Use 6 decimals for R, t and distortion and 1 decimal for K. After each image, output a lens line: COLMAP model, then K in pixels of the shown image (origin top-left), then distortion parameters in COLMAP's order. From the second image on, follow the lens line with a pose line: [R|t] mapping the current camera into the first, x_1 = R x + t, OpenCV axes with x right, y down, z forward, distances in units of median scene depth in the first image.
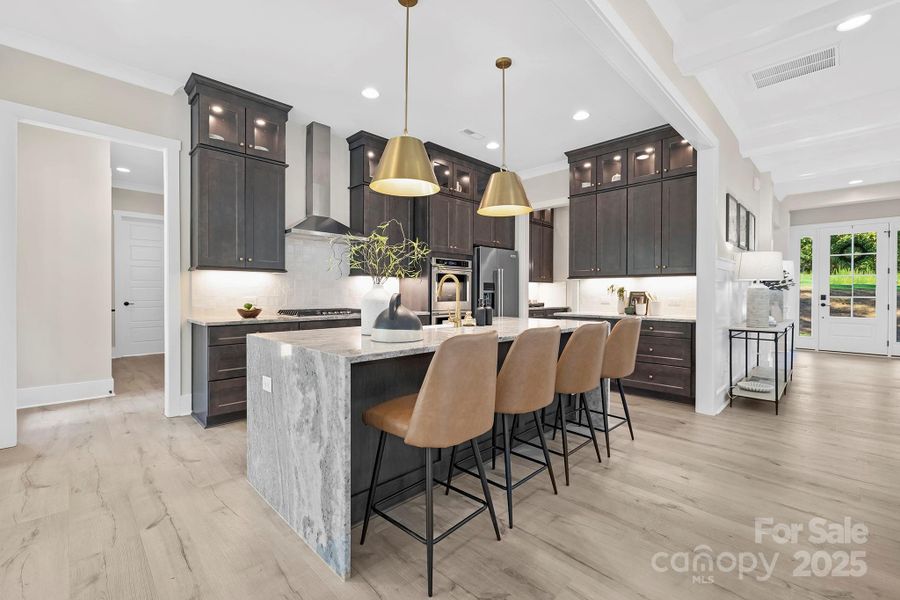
lens RADIAL K [[385.2, 0, 452.5], [0, 385.2, 296.4], [0, 0, 1]] dist [0.004196, 0.000017]
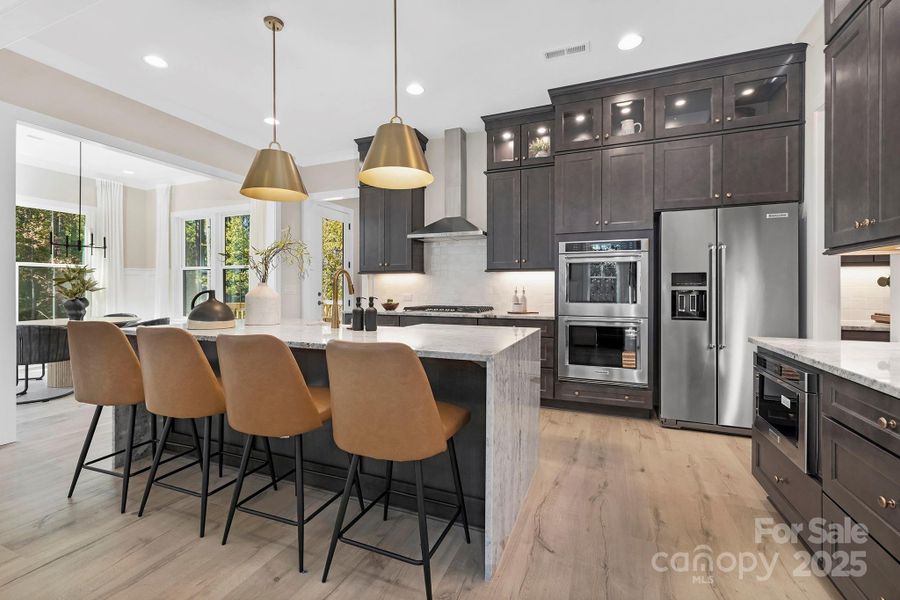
lens RADIAL K [[385.2, 0, 453.1], [0, 385.2, 291.9], [0, 0, 1]] dist [0.004196, 0.000017]
pose [[0.386701, 0.002194, -0.922203, 0.568453], [-0.008173, 0.999966, -0.001049, -0.004175], [0.922169, 0.007943, 0.386705, 0.541261]]
